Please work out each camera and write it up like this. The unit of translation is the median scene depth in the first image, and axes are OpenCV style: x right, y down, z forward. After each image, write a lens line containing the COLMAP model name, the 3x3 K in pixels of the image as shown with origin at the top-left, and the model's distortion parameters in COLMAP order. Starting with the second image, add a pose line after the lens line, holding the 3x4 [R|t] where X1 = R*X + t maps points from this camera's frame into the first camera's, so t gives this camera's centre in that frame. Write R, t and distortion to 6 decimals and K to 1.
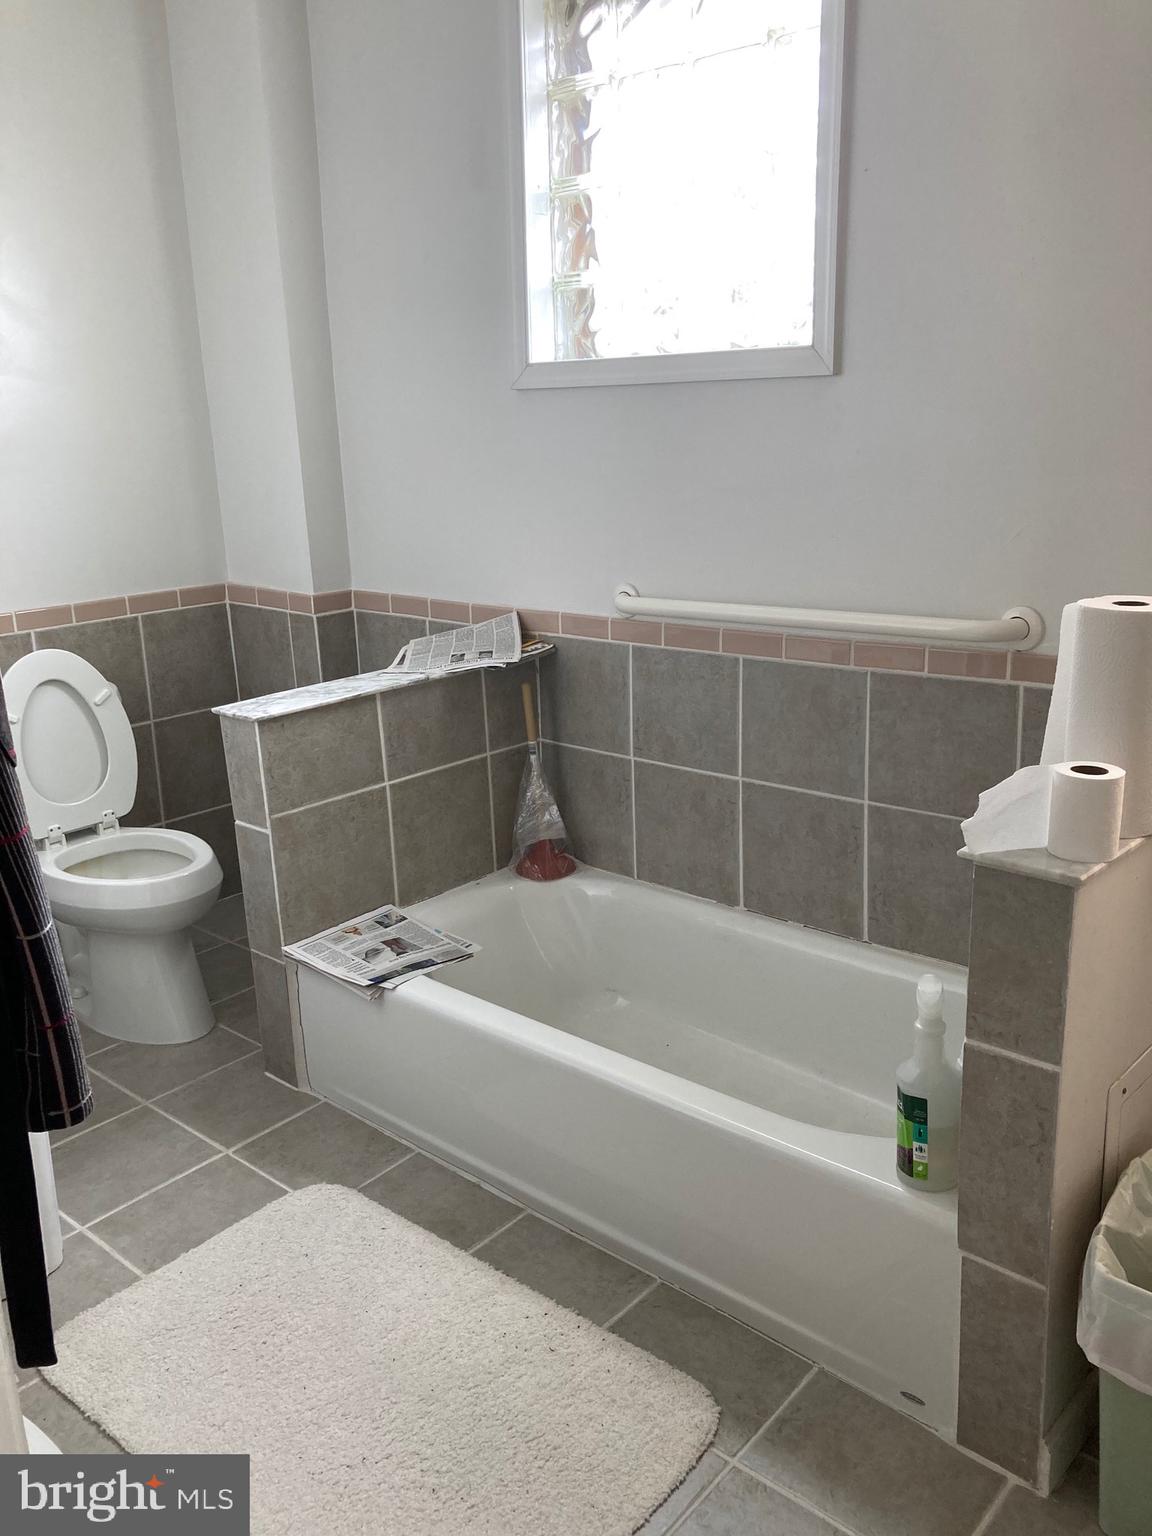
lens RADIAL K [[1257.2, 0, 579.7], [0, 1257.2, 758.8], [0, 0, 1]] dist [0.061960, -0.052334]
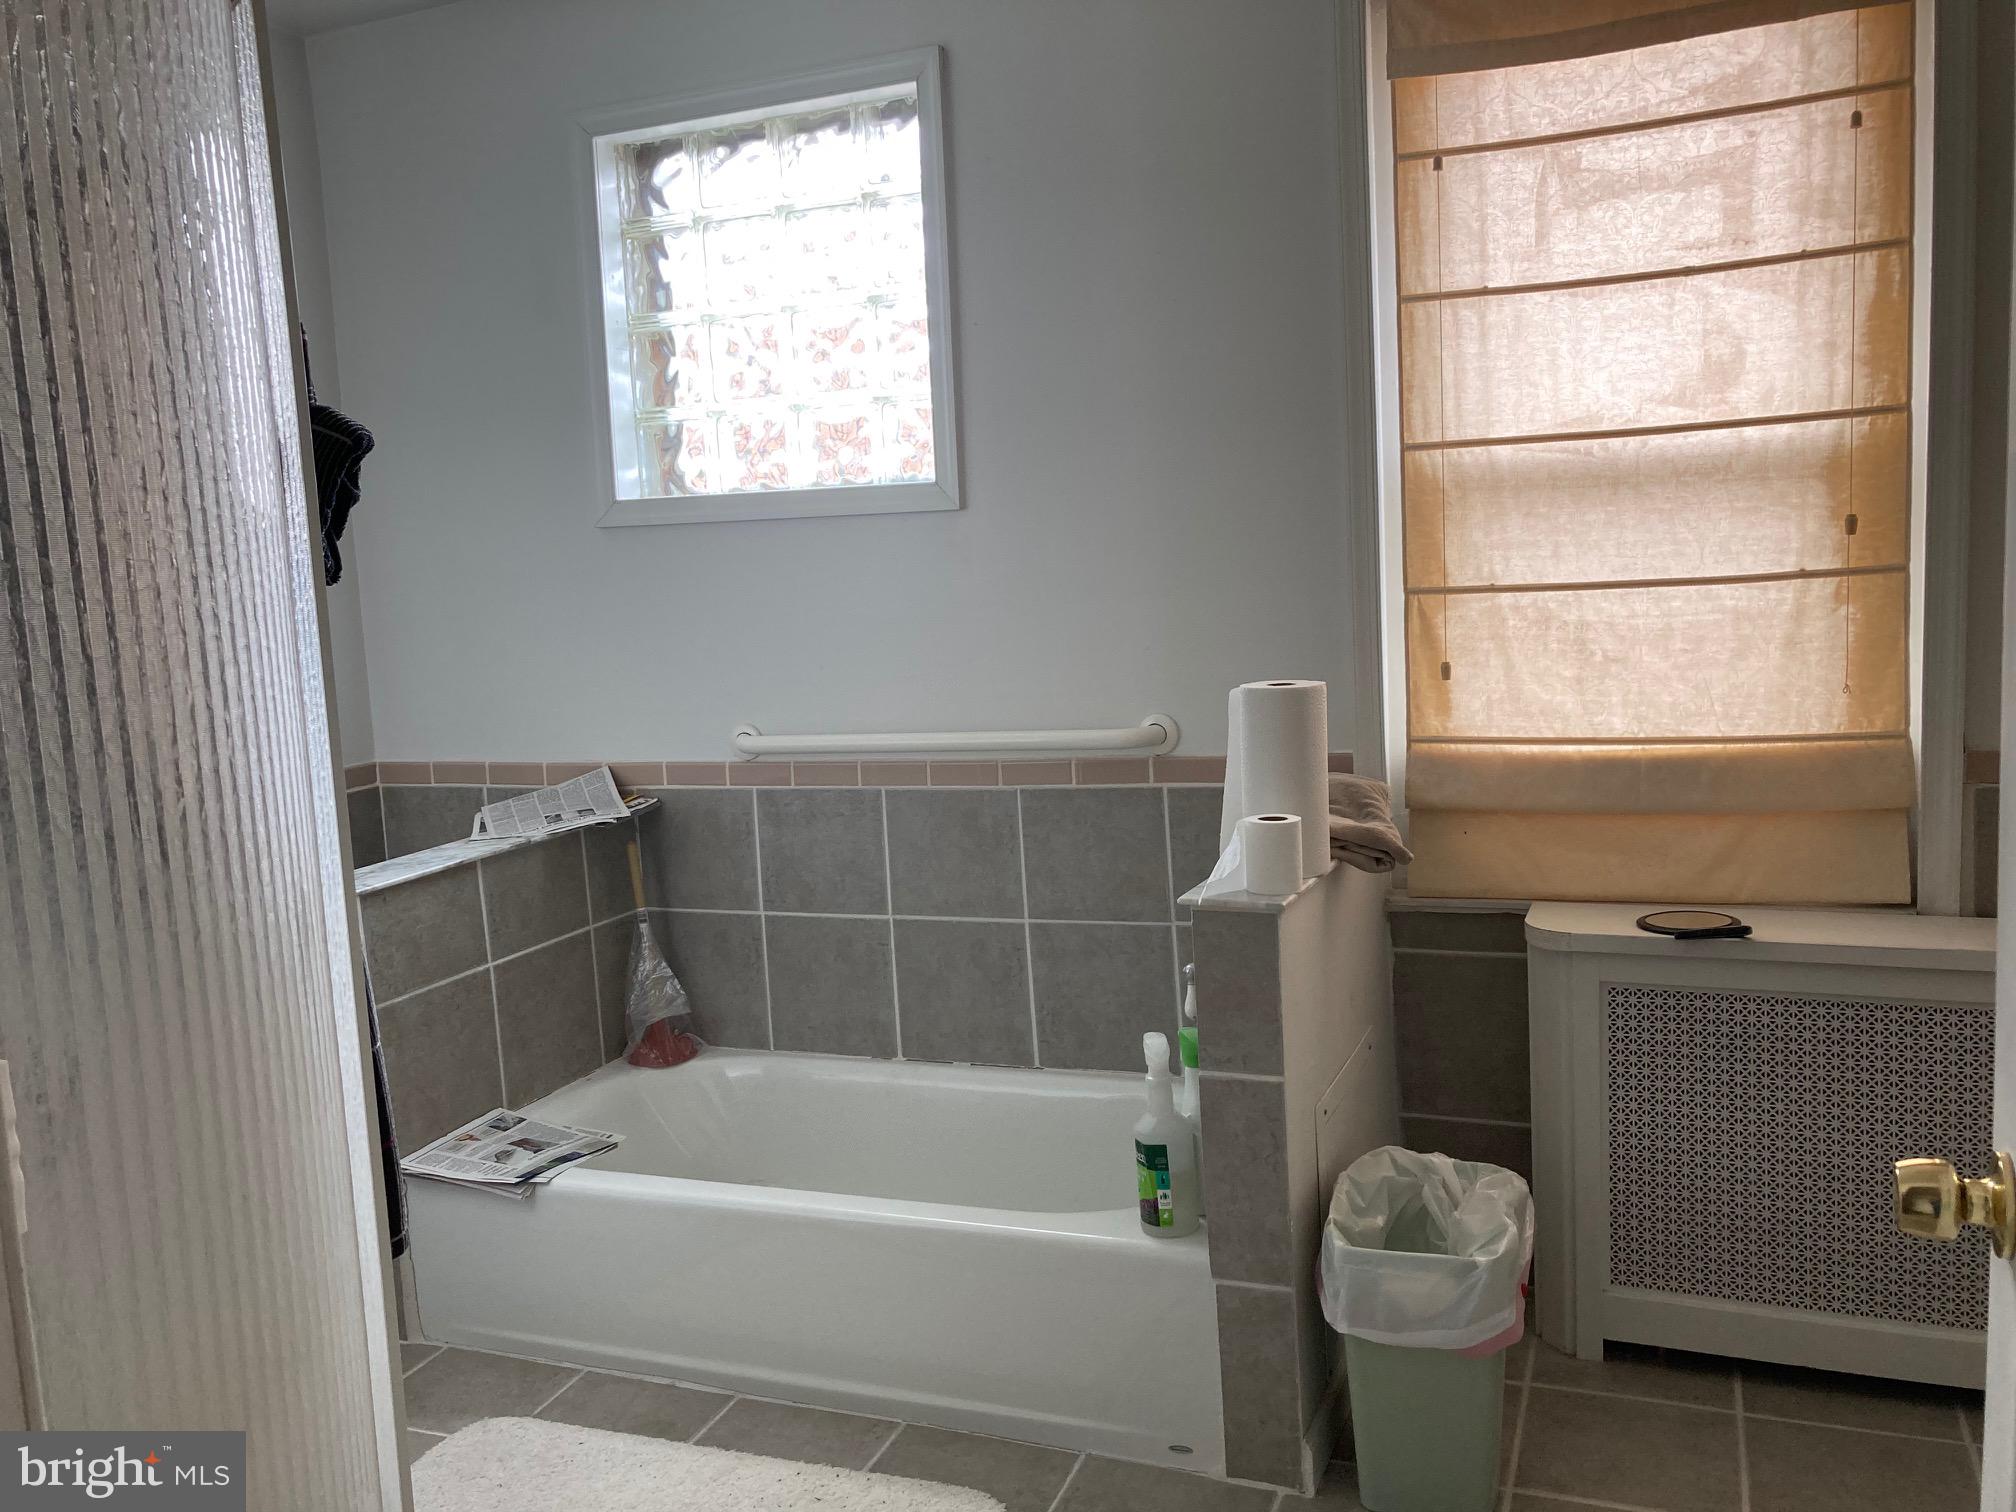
lens RADIAL K [[1650.1, 0, 1011.4], [0, 1650.1, 758.9], [0, 0, 1]] dist [0.061960, -0.052334]
pose [[0.942542, -0.060682, 0.328530, -0.197549], [0.109954, 0.984926, -0.133532, 0.078444], [-0.315475, 0.161982, 0.935006, -0.224495]]
